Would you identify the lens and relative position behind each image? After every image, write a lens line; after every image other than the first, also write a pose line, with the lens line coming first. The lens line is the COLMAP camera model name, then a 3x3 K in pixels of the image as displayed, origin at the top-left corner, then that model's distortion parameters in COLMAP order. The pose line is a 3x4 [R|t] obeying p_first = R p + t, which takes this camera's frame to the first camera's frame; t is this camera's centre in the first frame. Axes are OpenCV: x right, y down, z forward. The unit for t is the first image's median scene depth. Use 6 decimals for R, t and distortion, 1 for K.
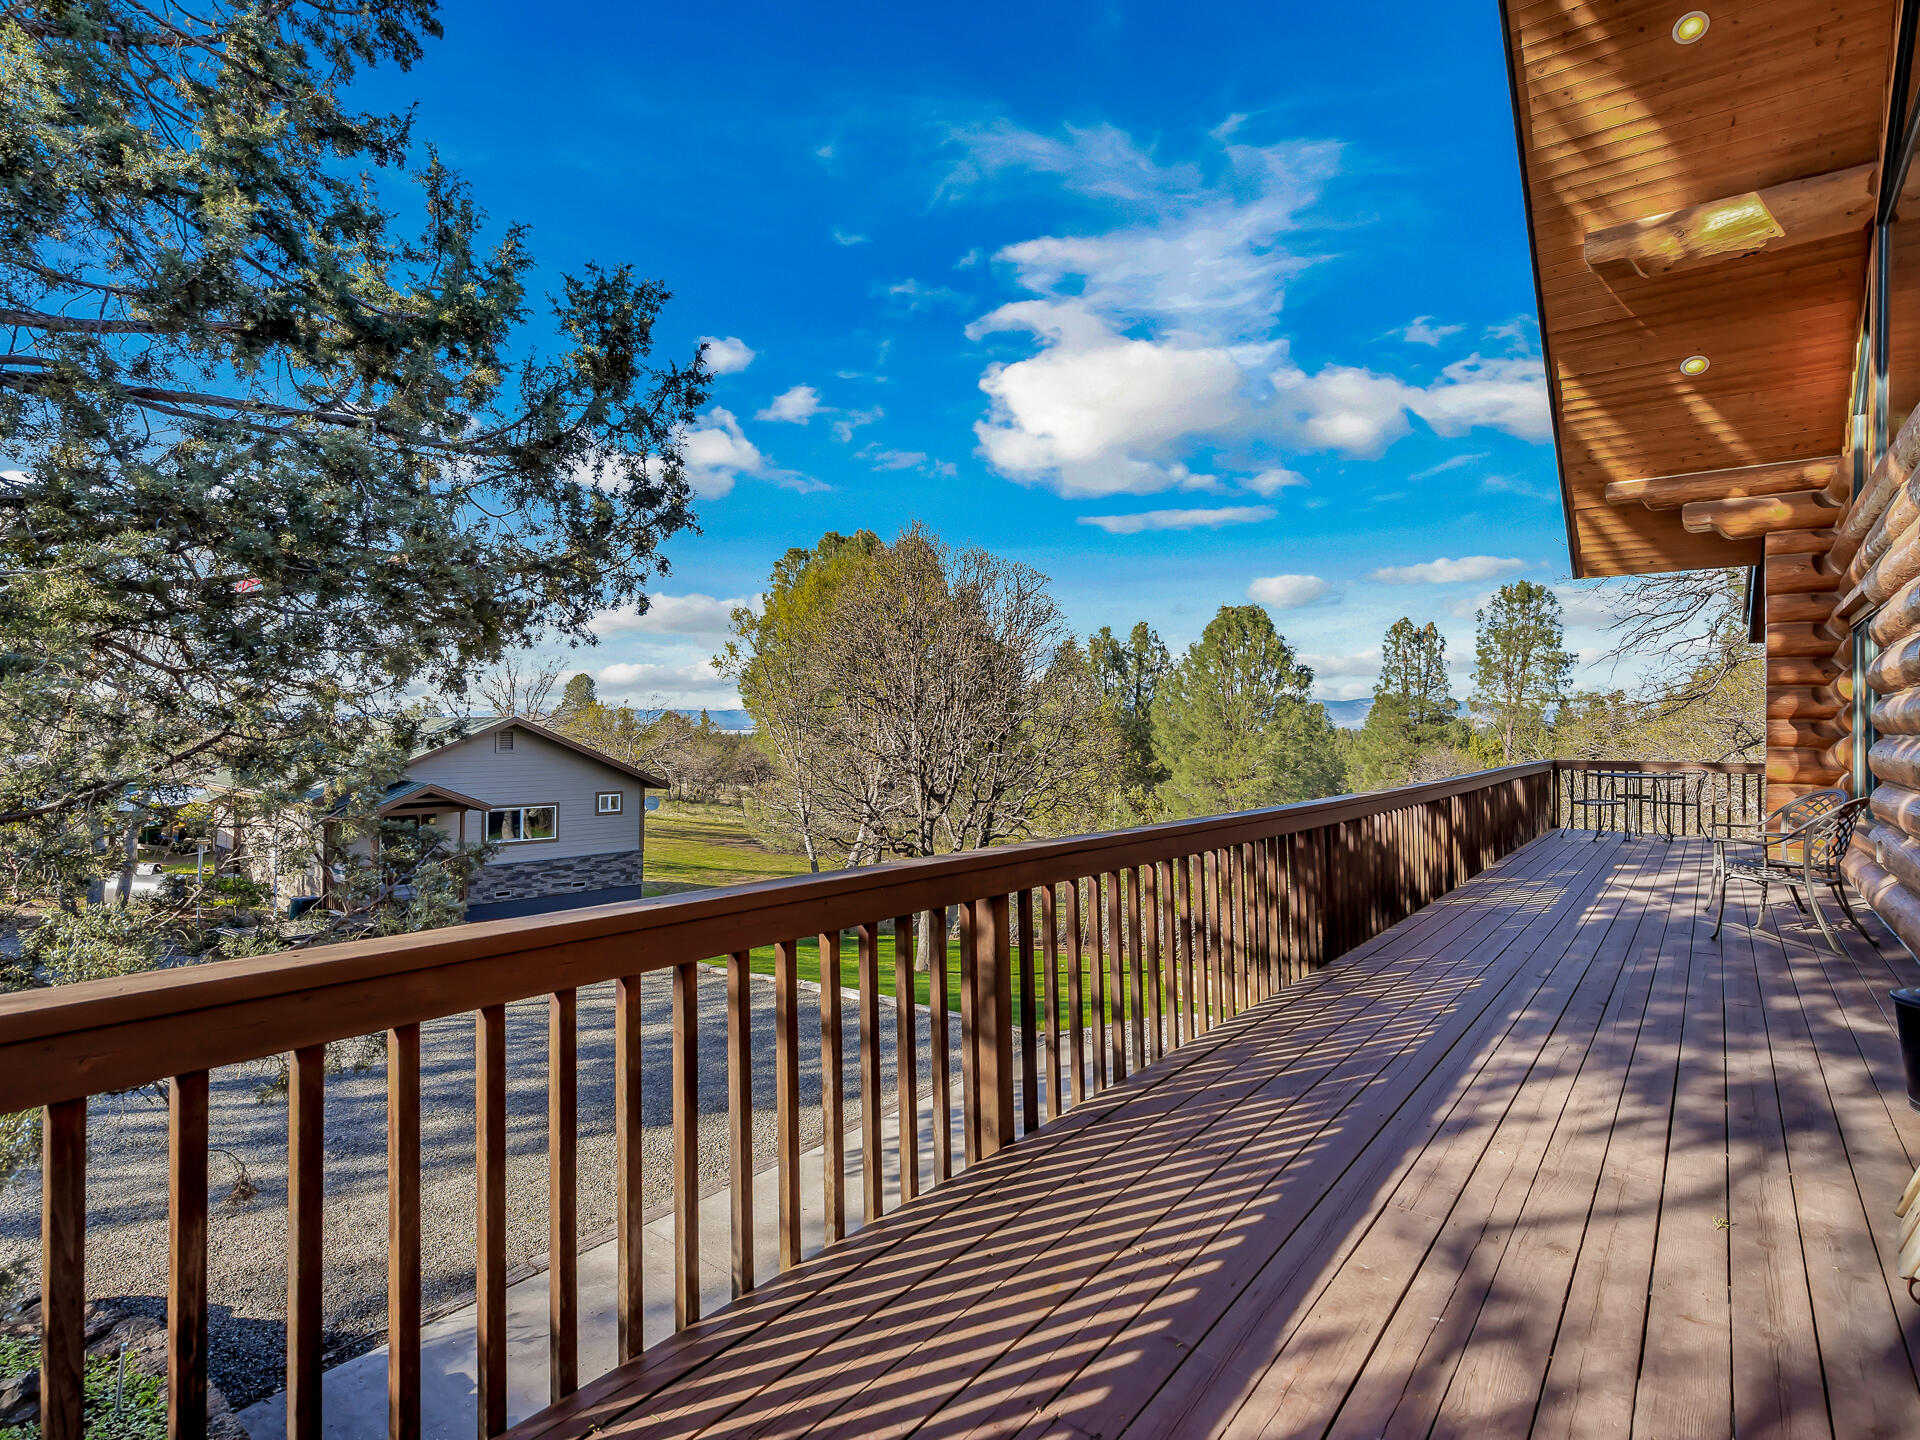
lens RADIAL K [[1001.5, 0, 960.0], [0, 1001.5, 720.0], [0, 0, 1]] dist [0.001746, 0.001541]
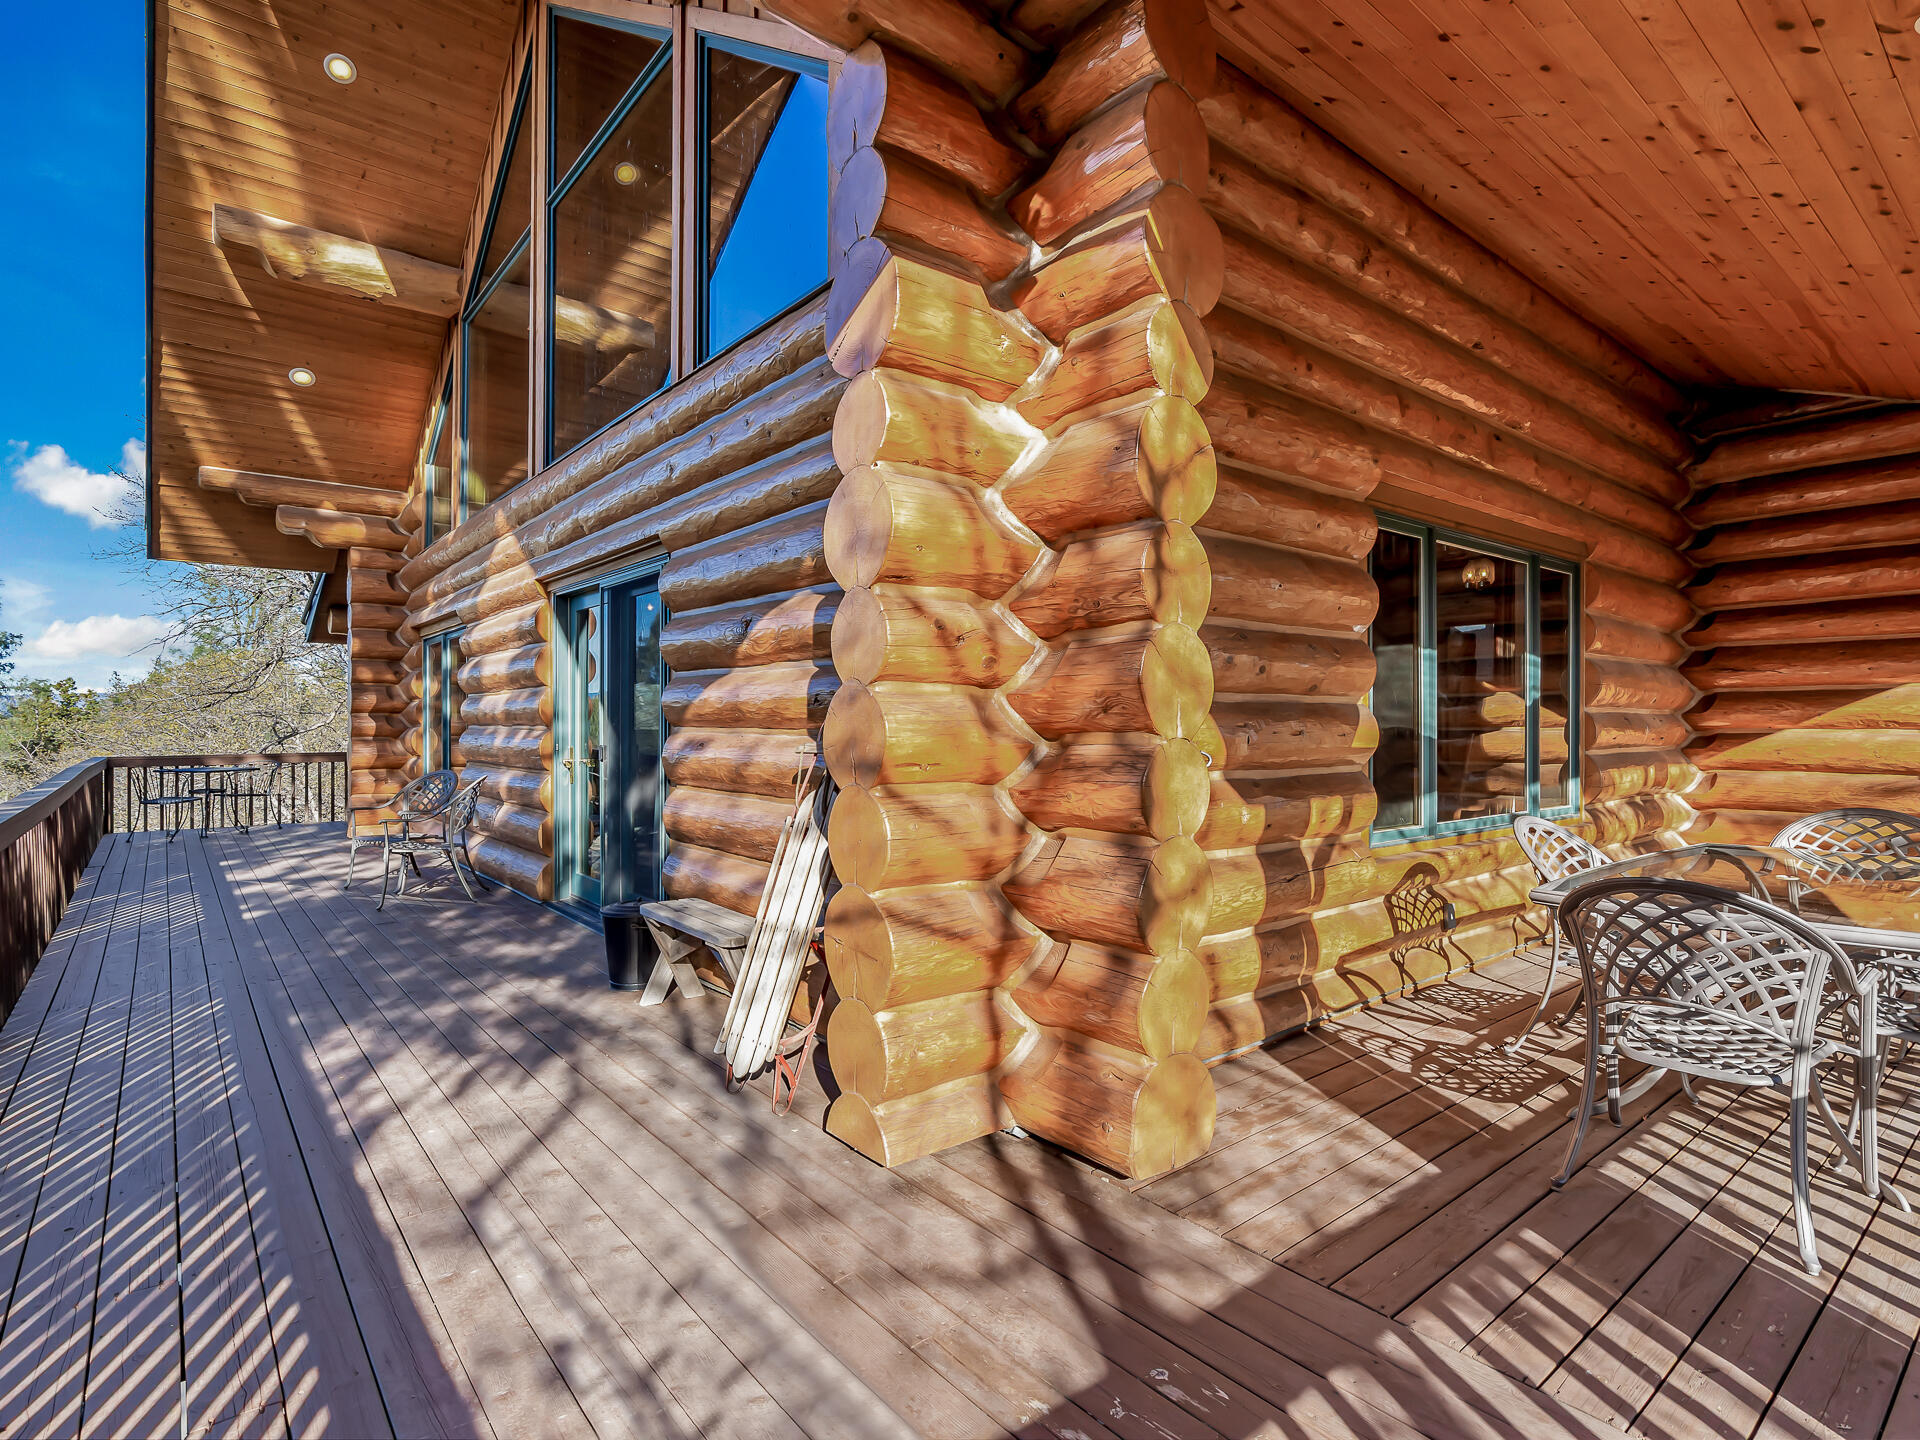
lens RADIAL K [[979.3, 0, 960.0], [0, 979.3, 720.0], [0, 0, 1]] dist [-0.001389, 0.000438]
pose [[0.236931, -0.003447, 0.971520, -0.100930], [-0.005102, 0.999975, 0.004793, -0.001573], [-0.971513, -0.006092, 0.236908, 0.079962]]
